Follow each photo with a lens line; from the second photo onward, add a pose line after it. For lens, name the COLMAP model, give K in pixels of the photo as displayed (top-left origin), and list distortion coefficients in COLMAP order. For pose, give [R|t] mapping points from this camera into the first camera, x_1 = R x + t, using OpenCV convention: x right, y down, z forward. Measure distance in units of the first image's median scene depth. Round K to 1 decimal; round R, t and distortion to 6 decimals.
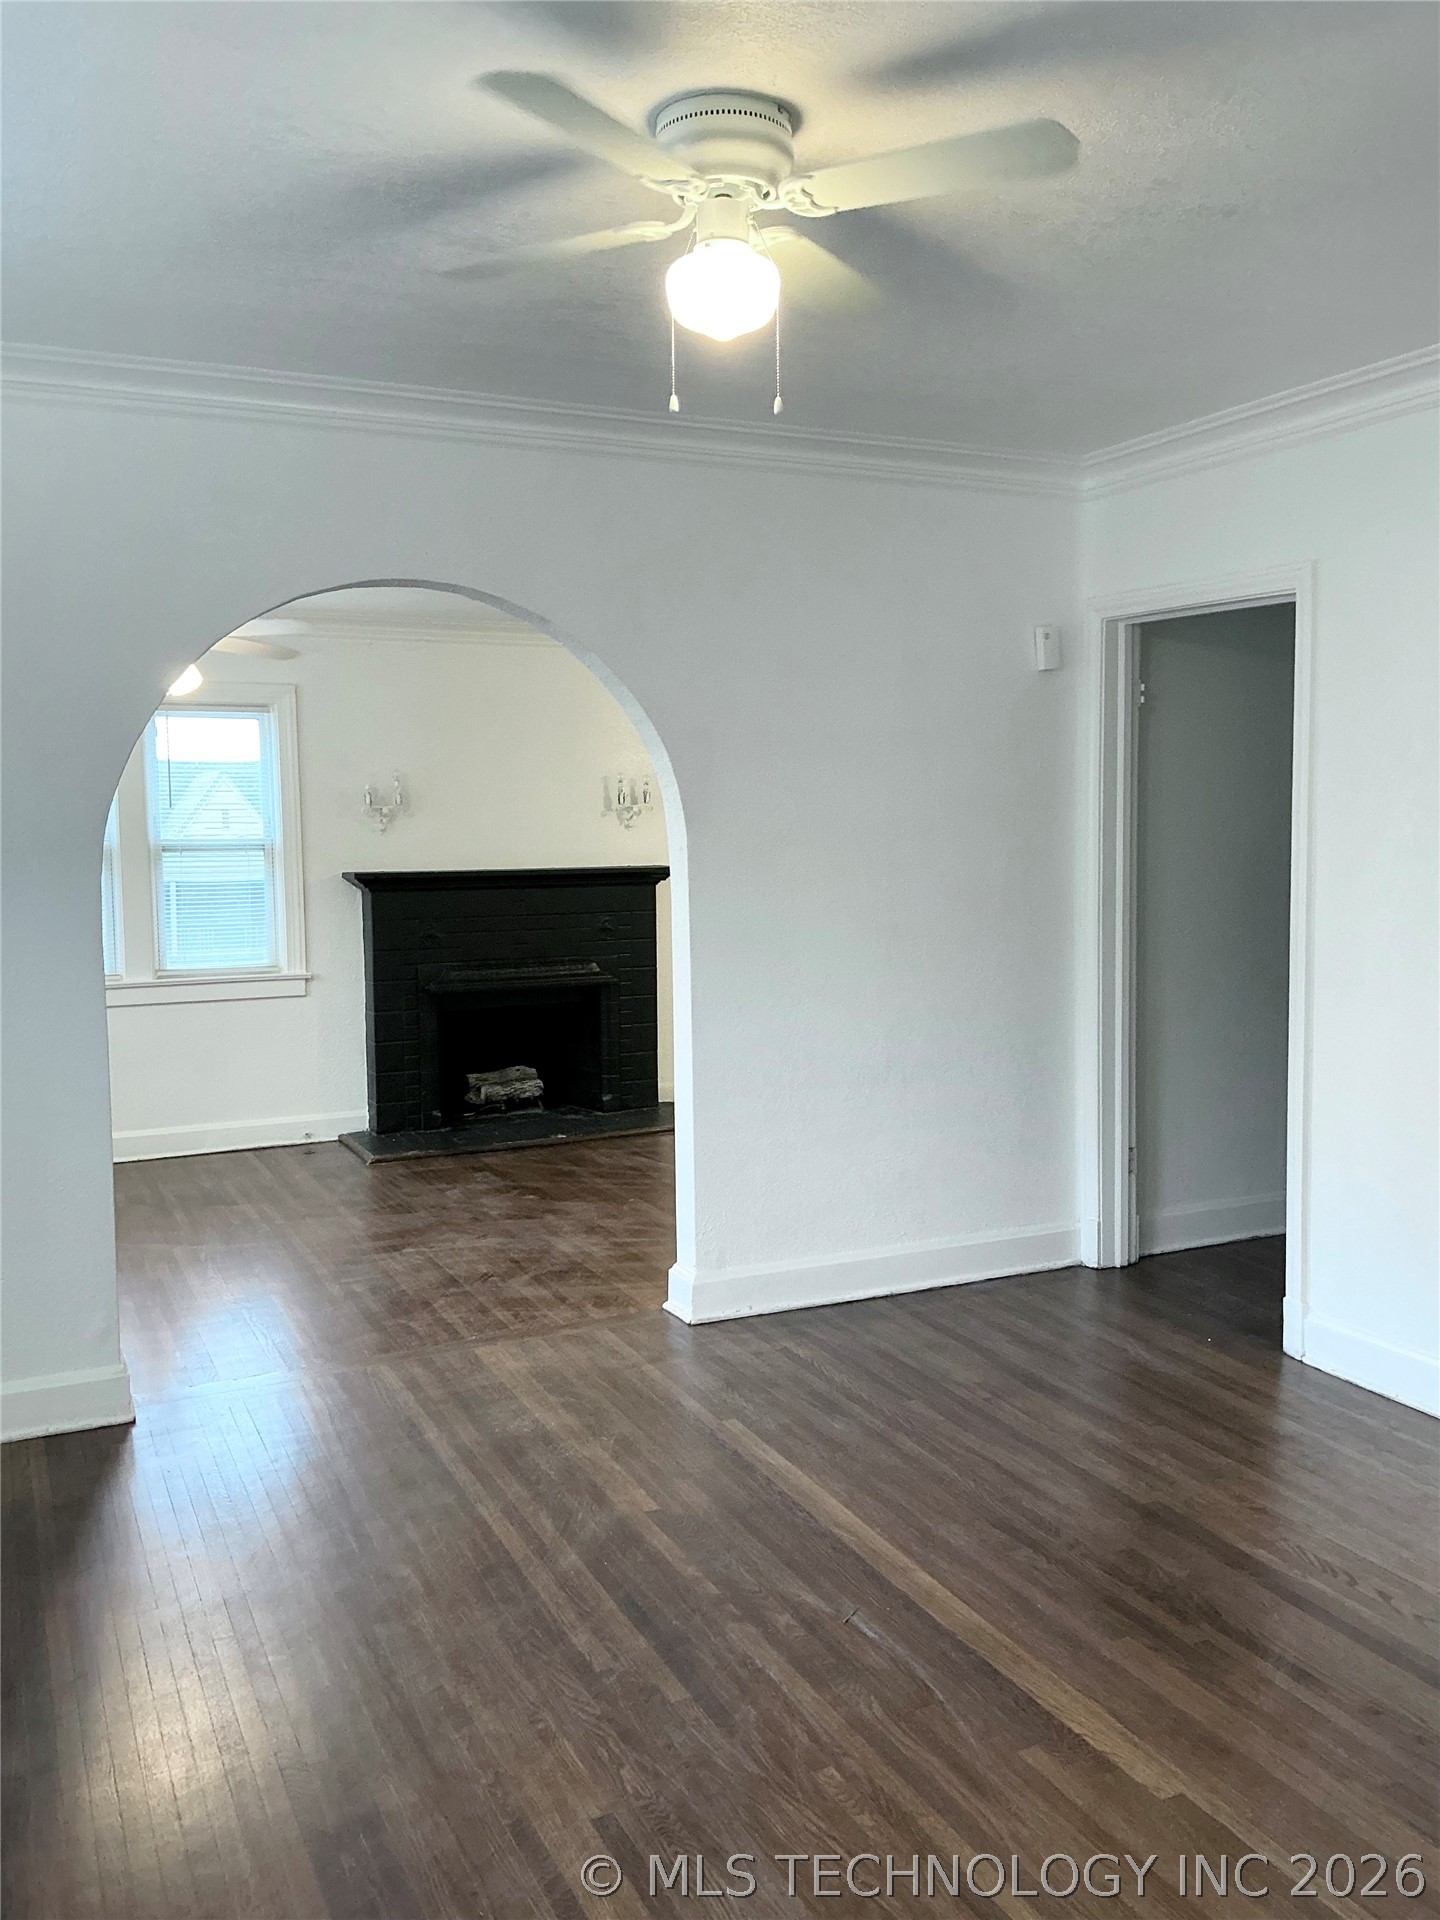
lens RADIAL K [[1581.6, 0, 715.6], [0, 1581.6, 955.7], [0, 0, 1]] dist [0.098198, -0.156819]
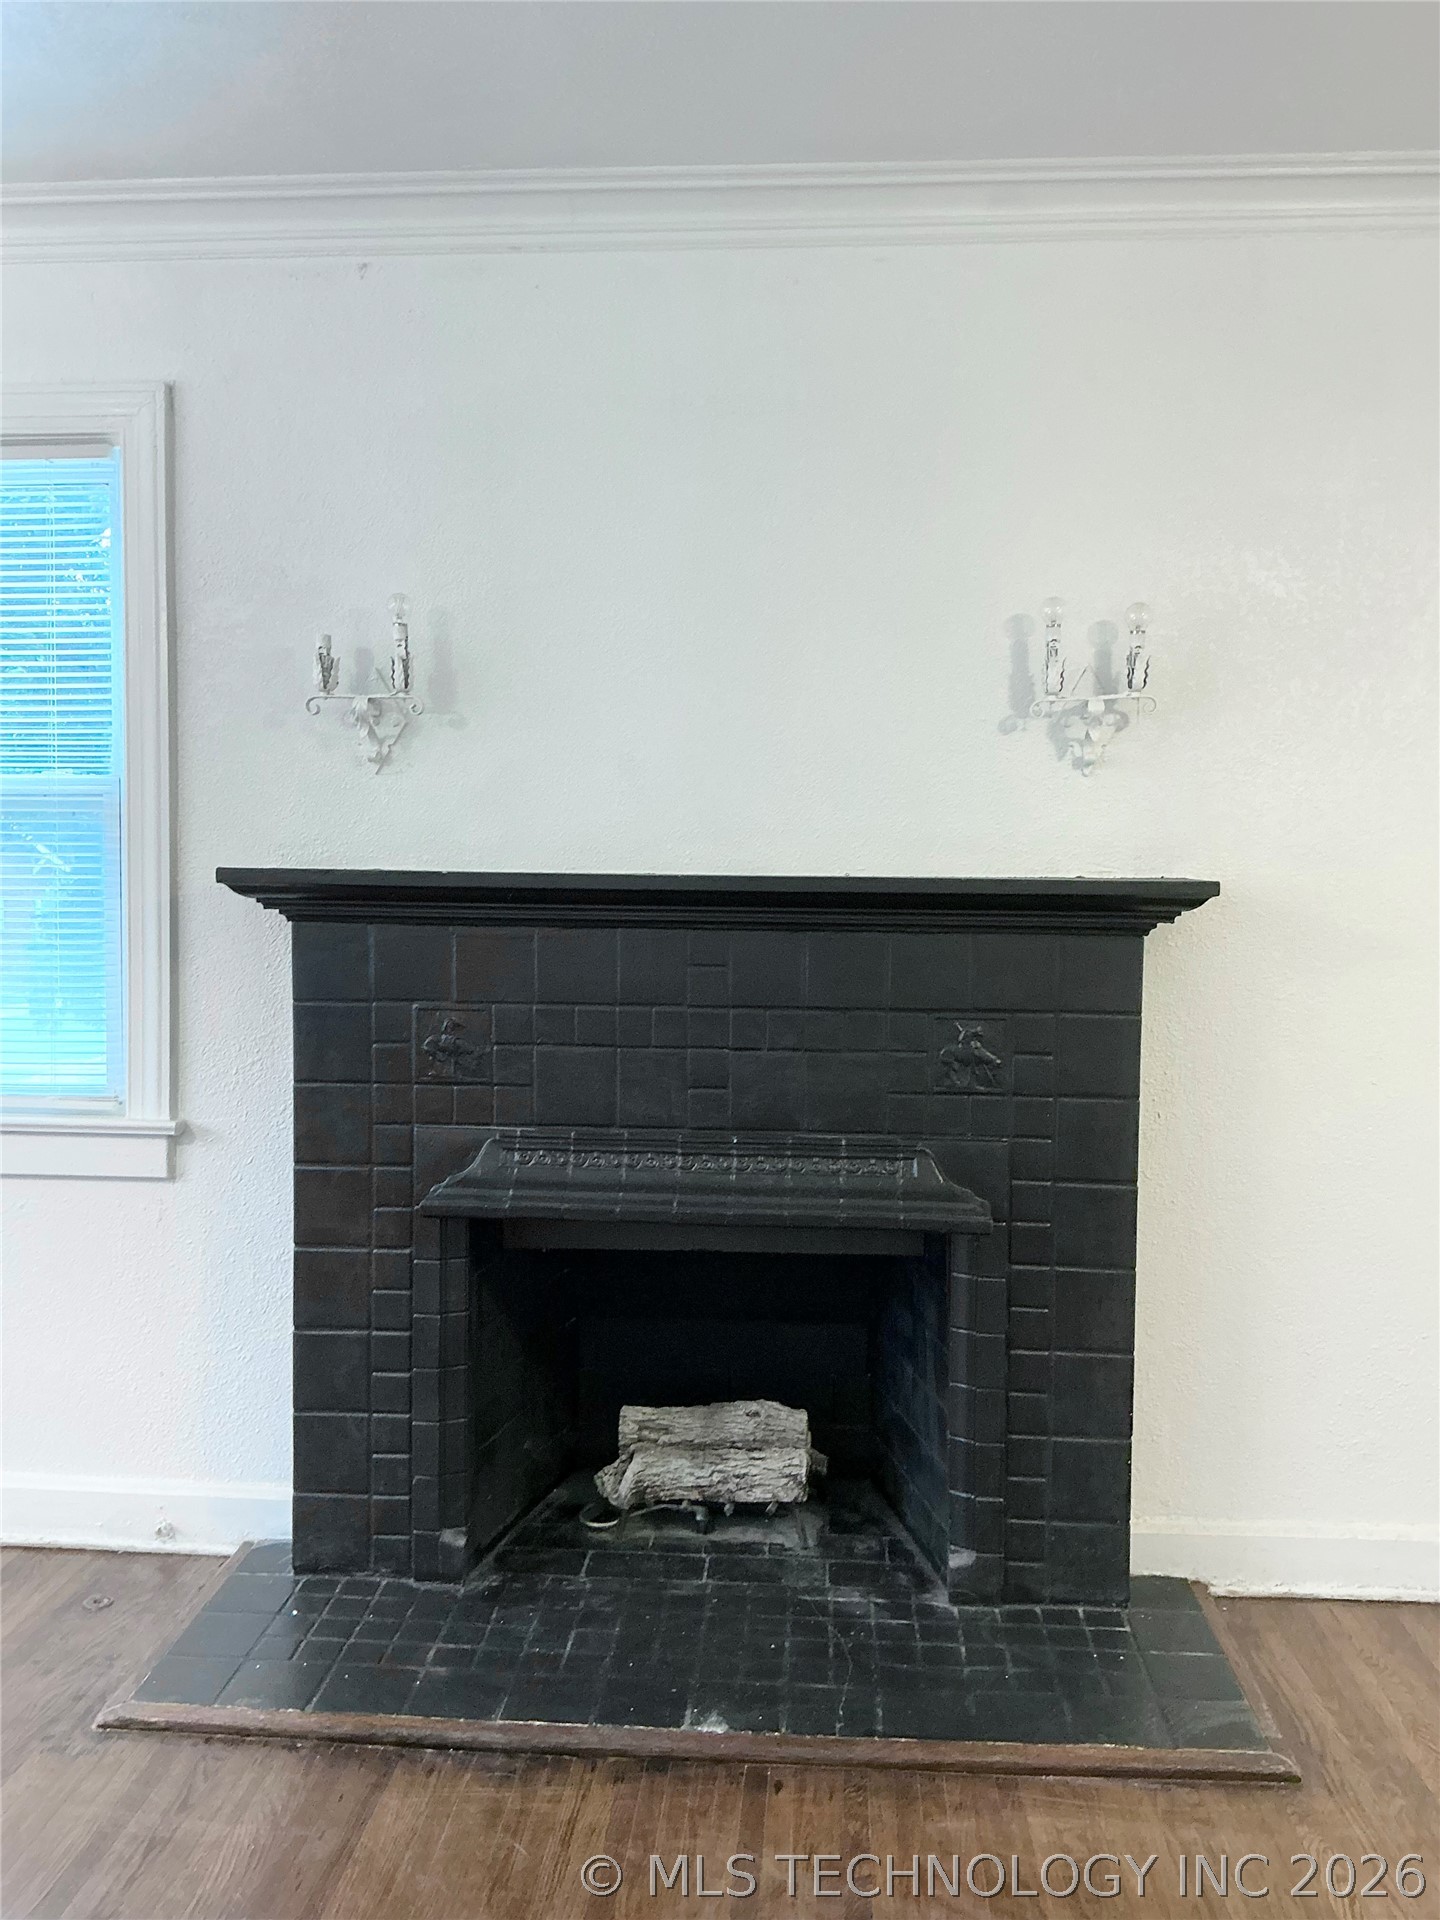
lens RADIAL K [[1581.6, 0, 716.8], [0, 1581.6, 966.1], [0, 0, 1]] dist [0.098198, -0.156819]
pose [[0.875468, 0.051338, -0.480542, 0.044402], [-0.064087, 0.997893, -0.010148, -0.030224], [0.479009, 0.039681, 0.876913, 0.685863]]
